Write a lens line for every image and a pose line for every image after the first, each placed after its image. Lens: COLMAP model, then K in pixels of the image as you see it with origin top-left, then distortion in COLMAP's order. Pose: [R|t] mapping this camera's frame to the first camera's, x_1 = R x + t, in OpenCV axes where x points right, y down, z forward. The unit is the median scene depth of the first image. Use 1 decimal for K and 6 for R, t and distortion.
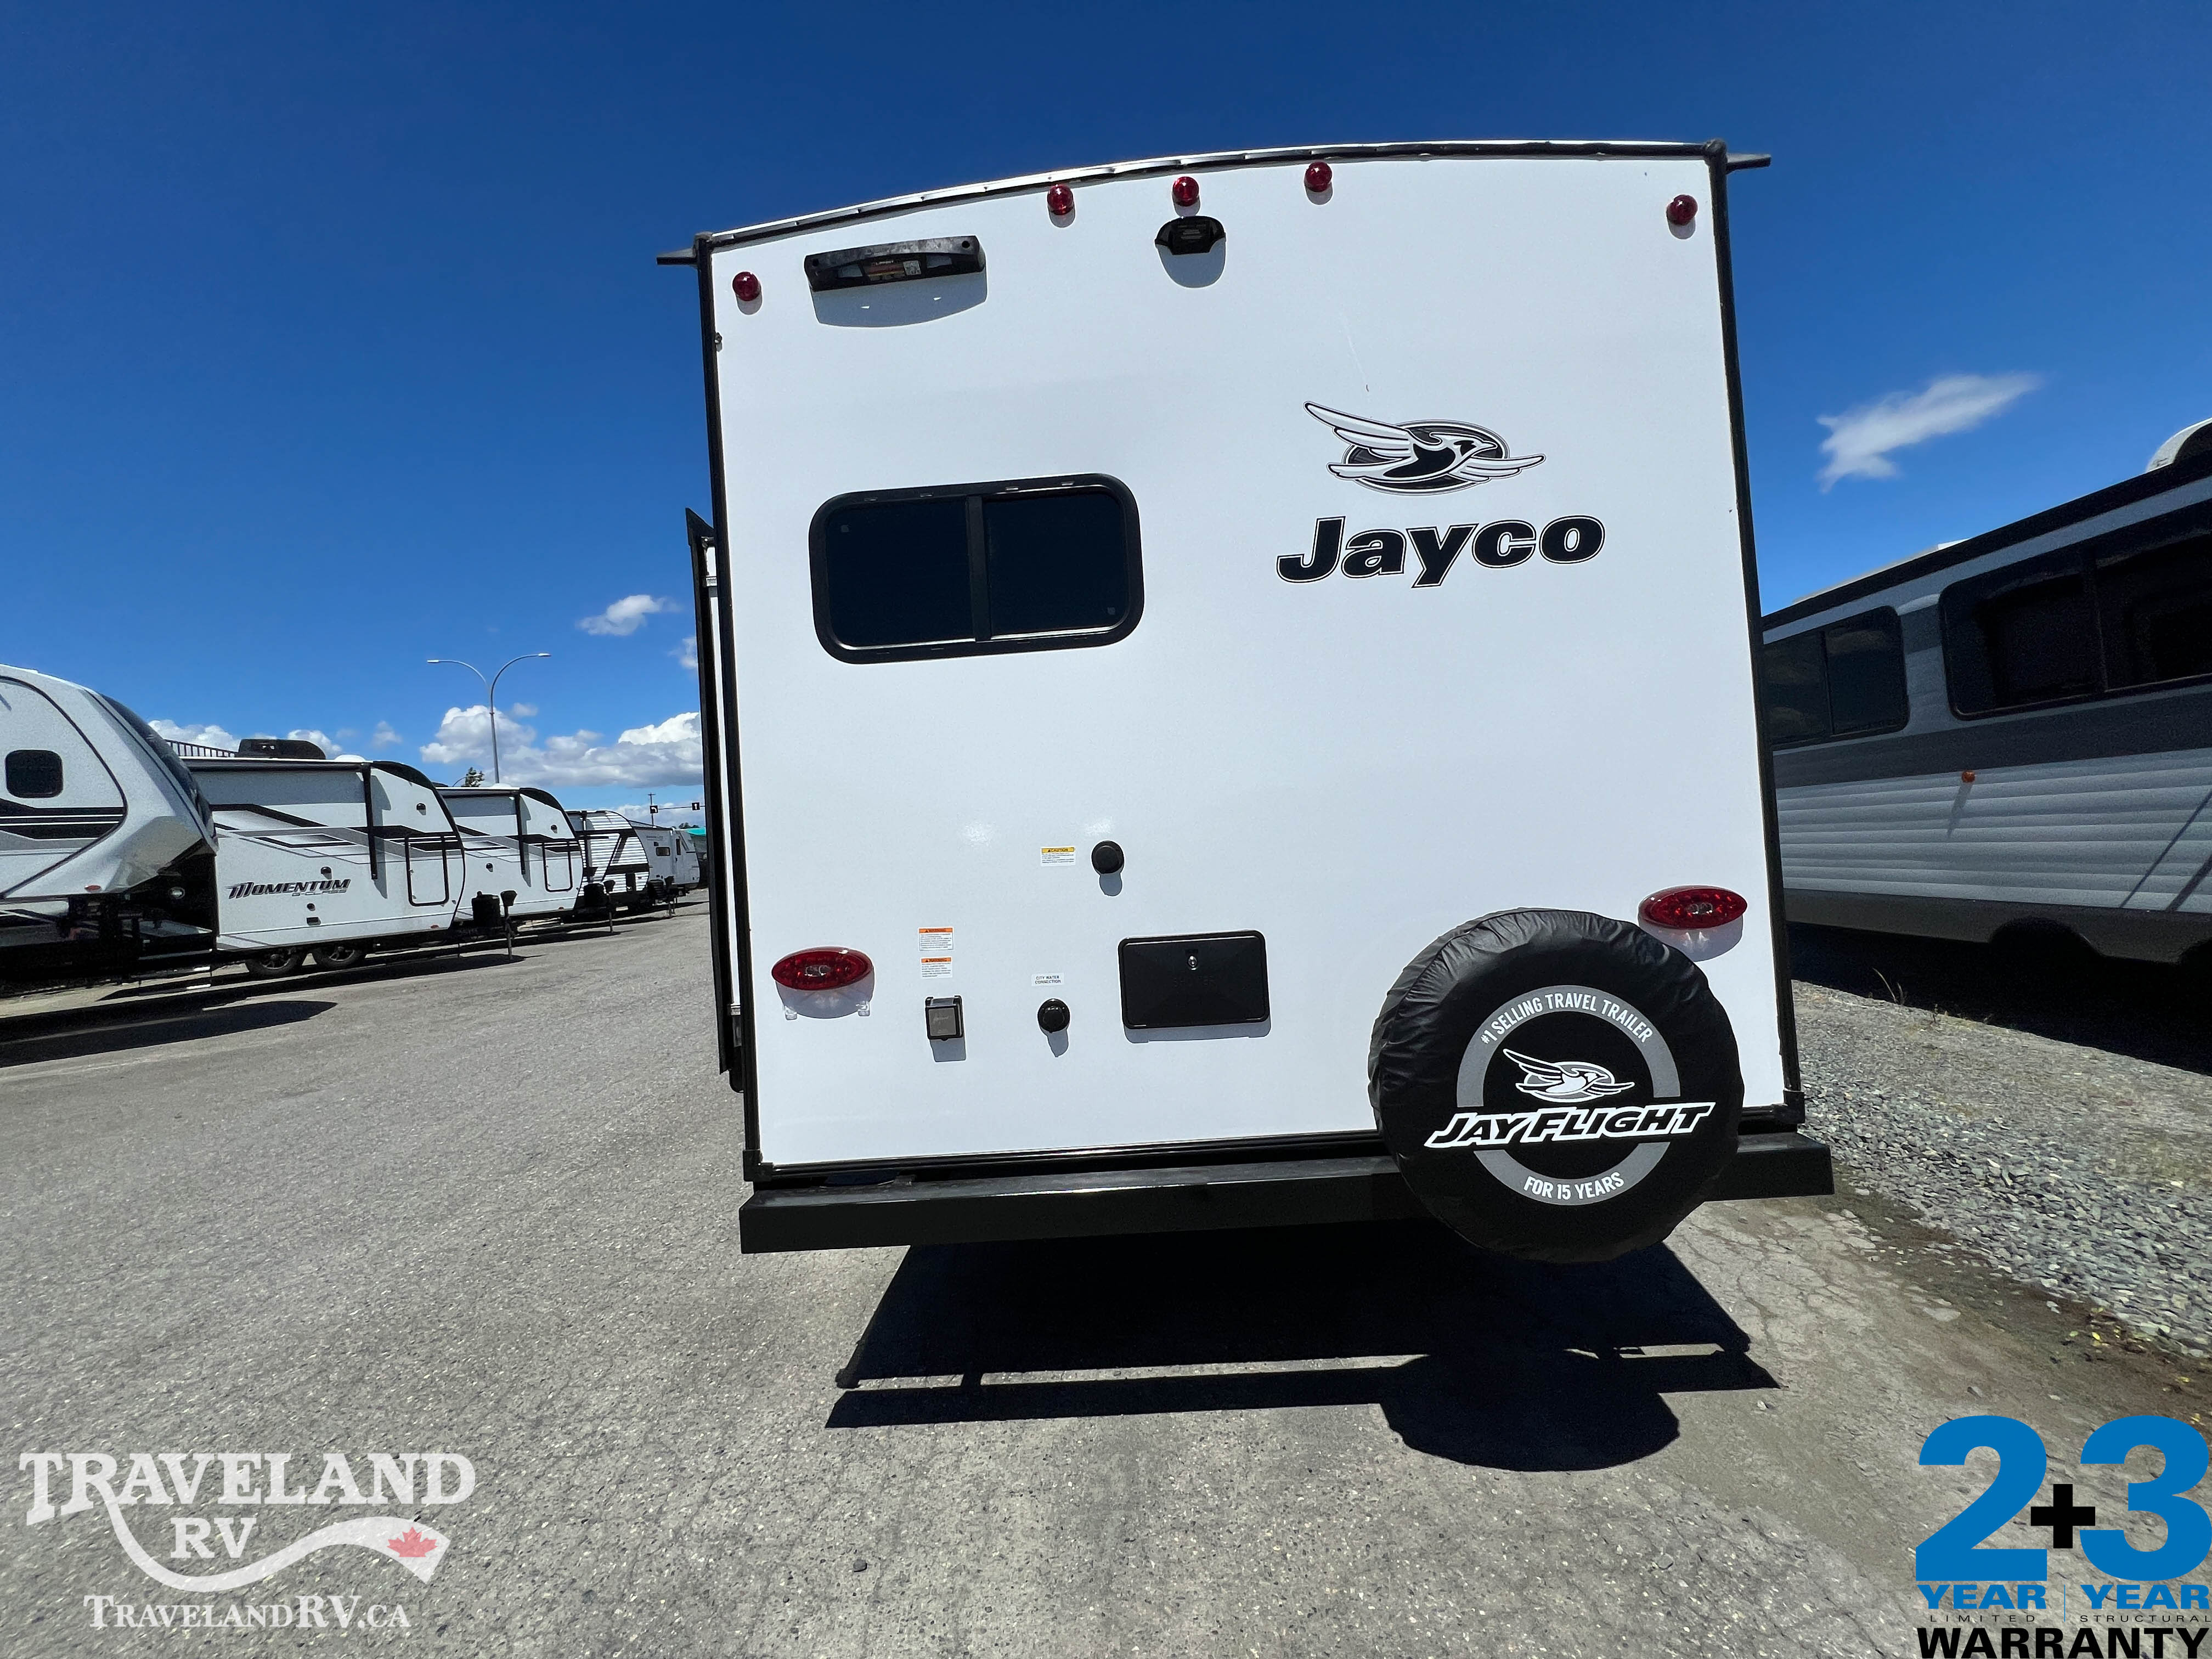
lens RADIAL K [[893.8, 0, 1103.0], [0, 893.8, 832.1], [0, 0, 1]] dist [-0.001896, 0.000559]
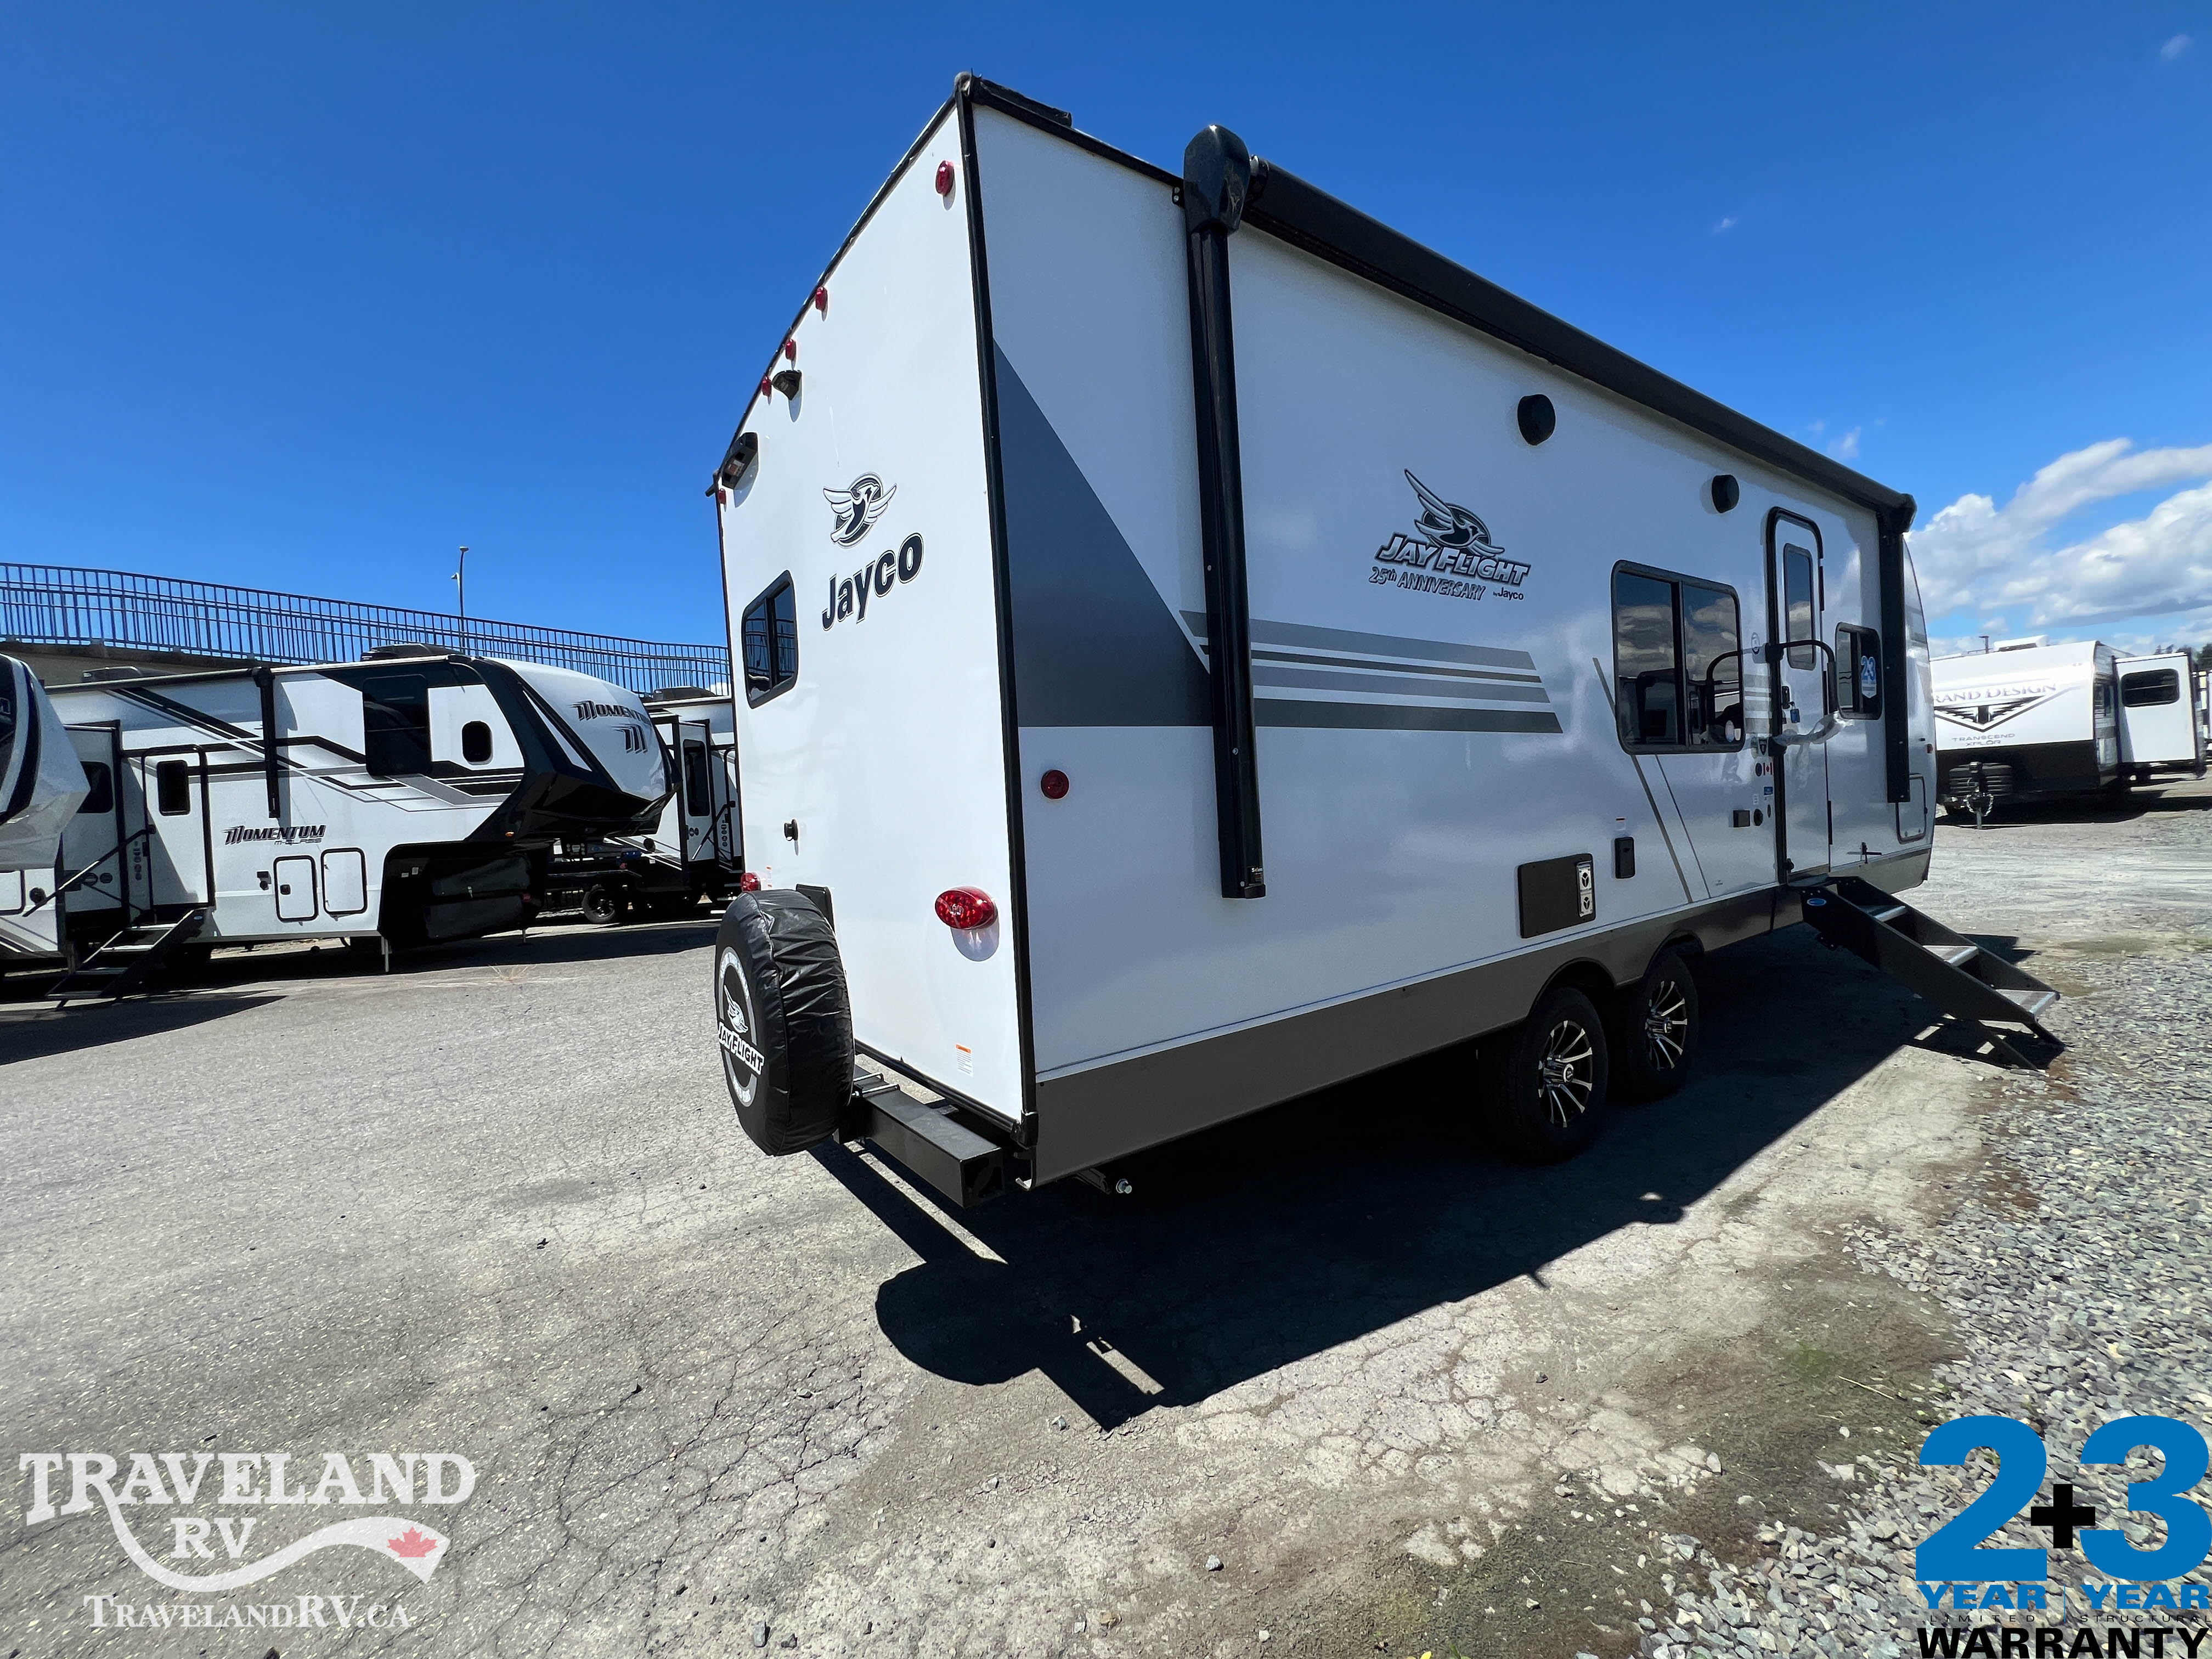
lens RADIAL K [[893.8, 0, 1103.0], [0, 893.8, 832.1], [0, 0, 1]] dist [-0.001896, 0.000559]
pose [[0.601213, 0.052643, -0.797353, 1.542852], [0.028751, 0.995757, 0.087420, -0.085105], [0.798571, -0.075483, 0.597148, 0.513768]]
